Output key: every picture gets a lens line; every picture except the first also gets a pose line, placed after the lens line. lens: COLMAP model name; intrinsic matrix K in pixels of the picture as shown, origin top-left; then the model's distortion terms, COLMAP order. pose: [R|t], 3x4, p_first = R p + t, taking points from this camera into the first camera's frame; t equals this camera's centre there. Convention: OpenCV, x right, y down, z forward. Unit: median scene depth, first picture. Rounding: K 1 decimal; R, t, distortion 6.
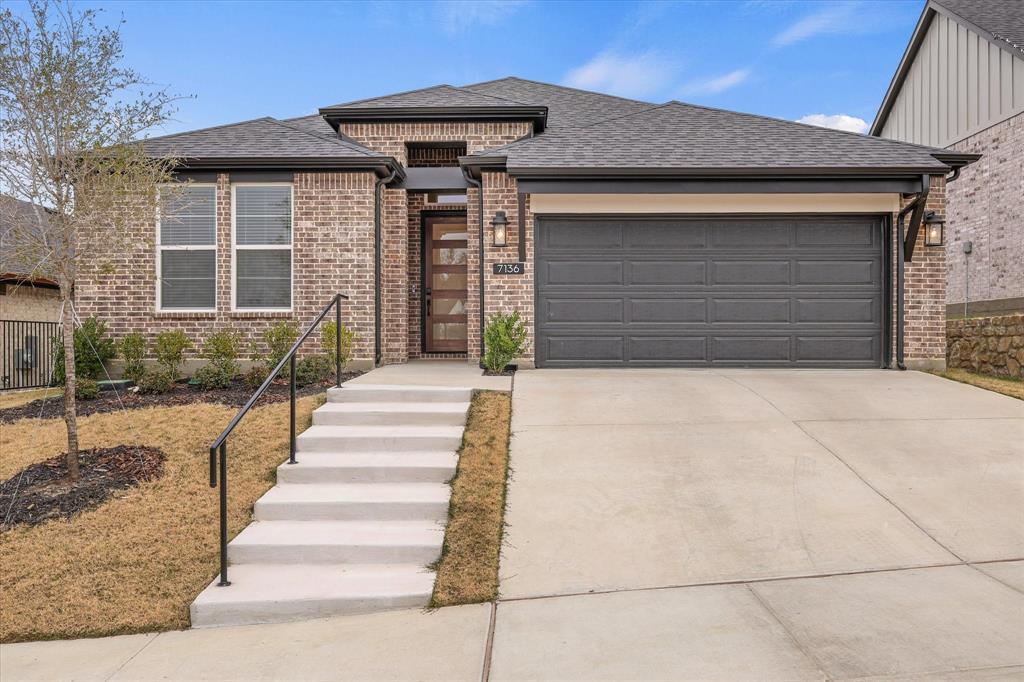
lens RADIAL K [[455.0, 0, 513.9], [0, 455.0, 332.8], [0, 0, 1]] dist [-0.002713, 0.000227]
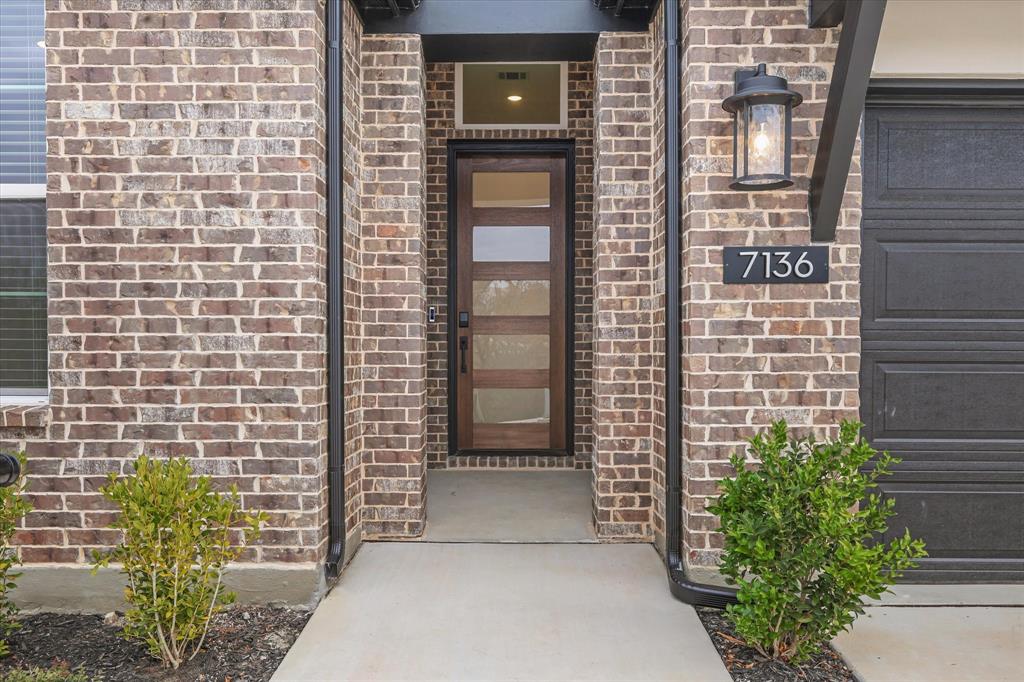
lens RADIAL K [[455.0, 0, 510.7], [0, 455.0, 349.0], [0, 0, 1]] dist [-0.002713, 0.000227]
pose [[0.999994, 0.003313, 0.001246, -0.182911], [-0.003335, 0.999835, 0.017832, -0.090661], [-0.001187, -0.017836, 0.999840, 0.702276]]
